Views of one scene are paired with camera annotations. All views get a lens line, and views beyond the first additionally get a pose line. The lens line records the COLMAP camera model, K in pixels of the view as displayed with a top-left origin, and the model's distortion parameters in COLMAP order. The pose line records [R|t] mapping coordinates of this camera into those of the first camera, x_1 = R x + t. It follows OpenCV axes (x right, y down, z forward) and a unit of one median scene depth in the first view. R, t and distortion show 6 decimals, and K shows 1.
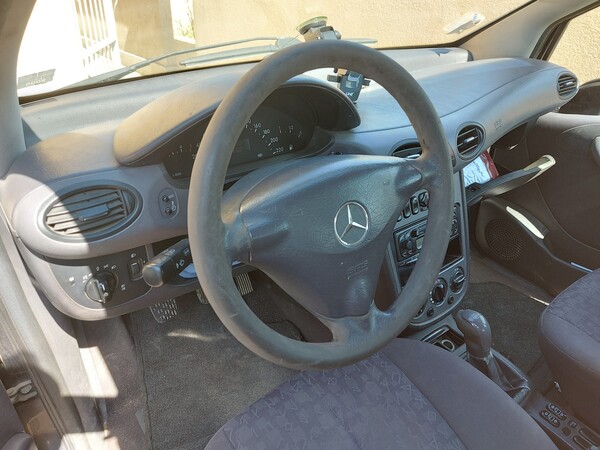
lens RADIAL K [[442.8, 0, 304.9], [0, 442.8, 224.0], [0, 0, 1]] dist [0.071716, -0.041850]
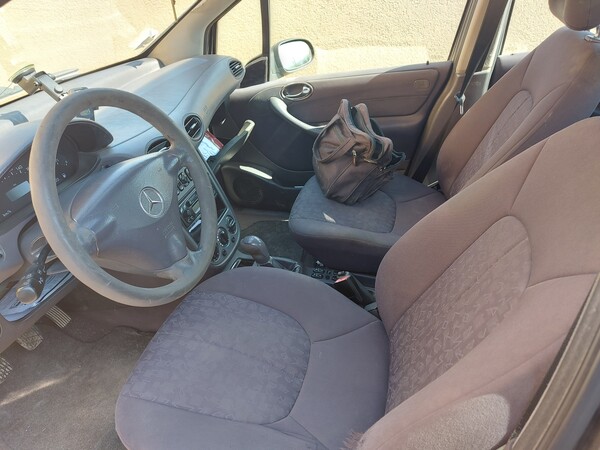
lens RADIAL K [[442.8, 0, 300.1], [0, 442.8, 220.0], [0, 0, 1]] dist [0.071716, -0.041850]
pose [[0.779077, -0.410305, 0.474014, -0.141162], [0.410644, 0.905294, 0.108695, 0.056569], [-0.473720, 0.109970, 0.873783, -0.308923]]
